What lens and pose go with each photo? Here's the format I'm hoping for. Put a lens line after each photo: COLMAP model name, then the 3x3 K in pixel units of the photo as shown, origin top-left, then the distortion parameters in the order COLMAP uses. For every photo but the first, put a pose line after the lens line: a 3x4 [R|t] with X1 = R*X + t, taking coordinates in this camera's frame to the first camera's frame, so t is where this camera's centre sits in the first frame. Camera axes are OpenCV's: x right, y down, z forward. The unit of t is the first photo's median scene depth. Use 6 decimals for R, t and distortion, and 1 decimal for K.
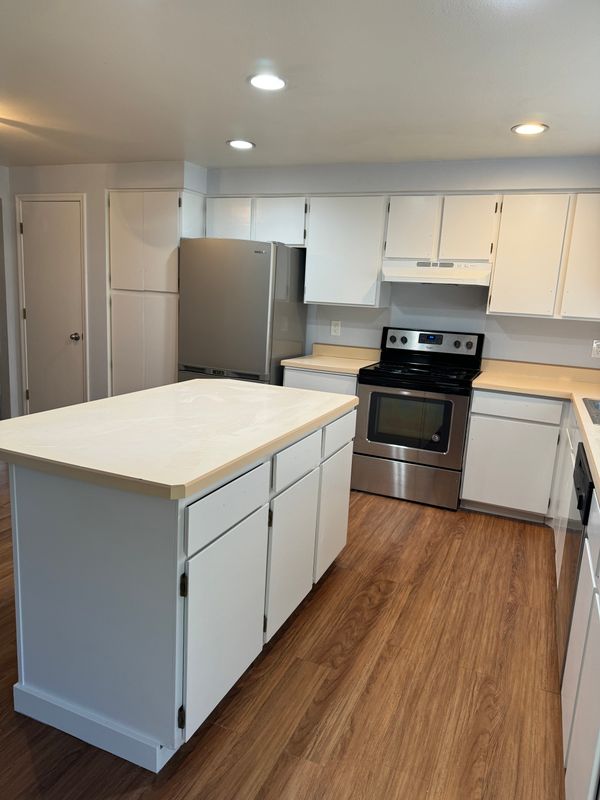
lens RADIAL K [[576.4, 0, 298.8], [0, 576.4, 399.8], [0, 0, 1]] dist [0.008902, 0.004943]
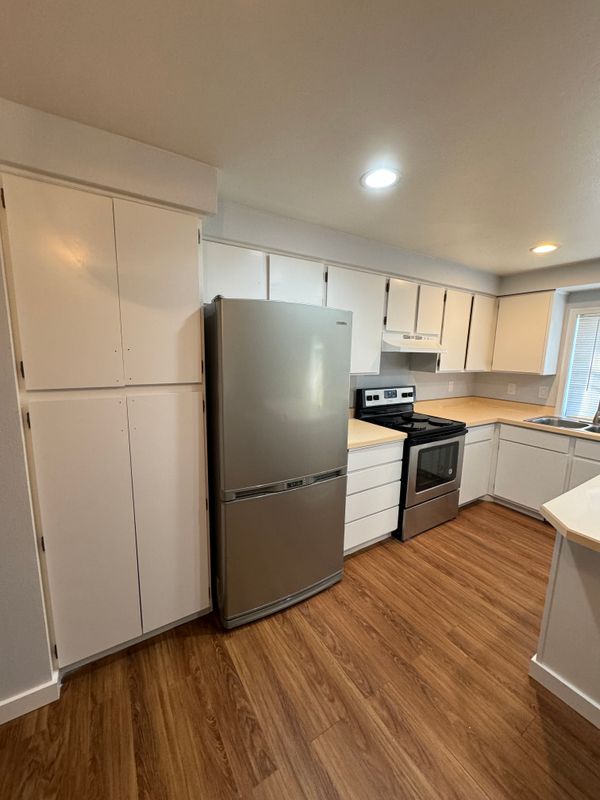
lens RADIAL K [[317.0, 0, 301.8], [0, 317.0, 395.9], [0, 0, 1]] dist [-0.001969, 0.000365]
pose [[0.563541, -0.164661, 0.809511, -0.479182], [0.160732, 0.983061, 0.088069, -0.207248], [-0.810301, 0.080483, 0.580461, 0.800491]]
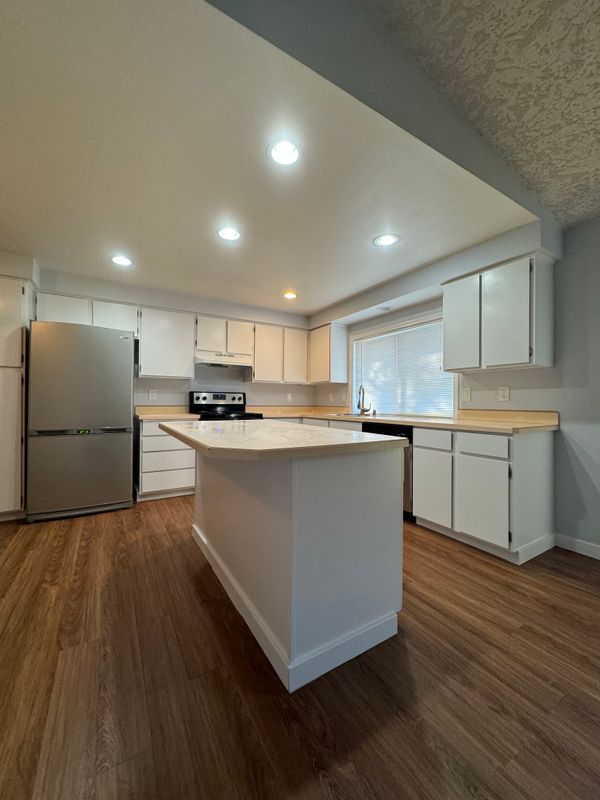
lens RADIAL K [[317.0, 0, 303.9], [0, 317.0, 396.7], [0, 0, 1]] dist [-0.001969, 0.000365]
pose [[0.574408, -0.038956, 0.817642, -0.446276], [0.177645, 0.980994, -0.078060, 0.017346], [-0.799061, 0.190089, 0.570411, 0.249704]]
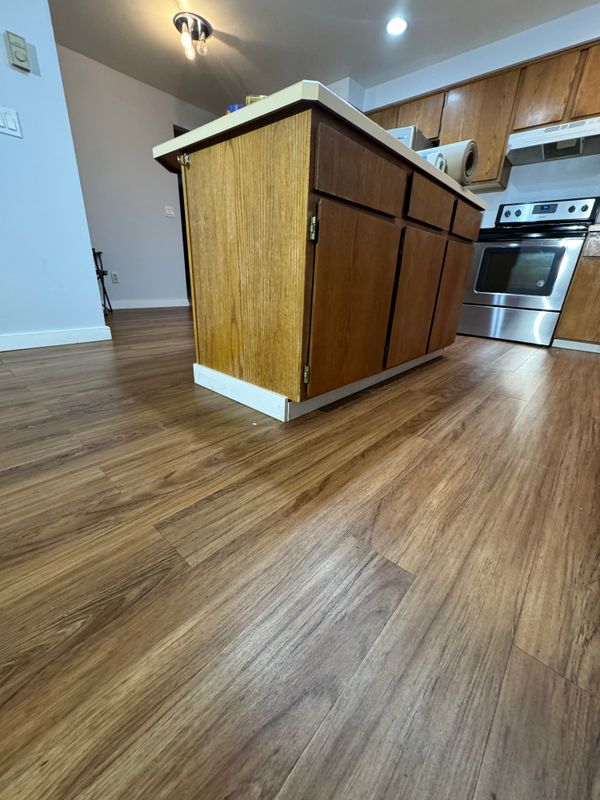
lens RADIAL K [[317.0, 0, 299.4], [0, 317.0, 404.5], [0, 0, 1]] dist [-0.001969, 0.000365]
pose [[0.948180, 0.112376, -0.297198, -0.012069], [-0.055187, 0.979397, 0.194260, 0.203190], [0.312904, -0.167792, 0.934846, 0.174564]]
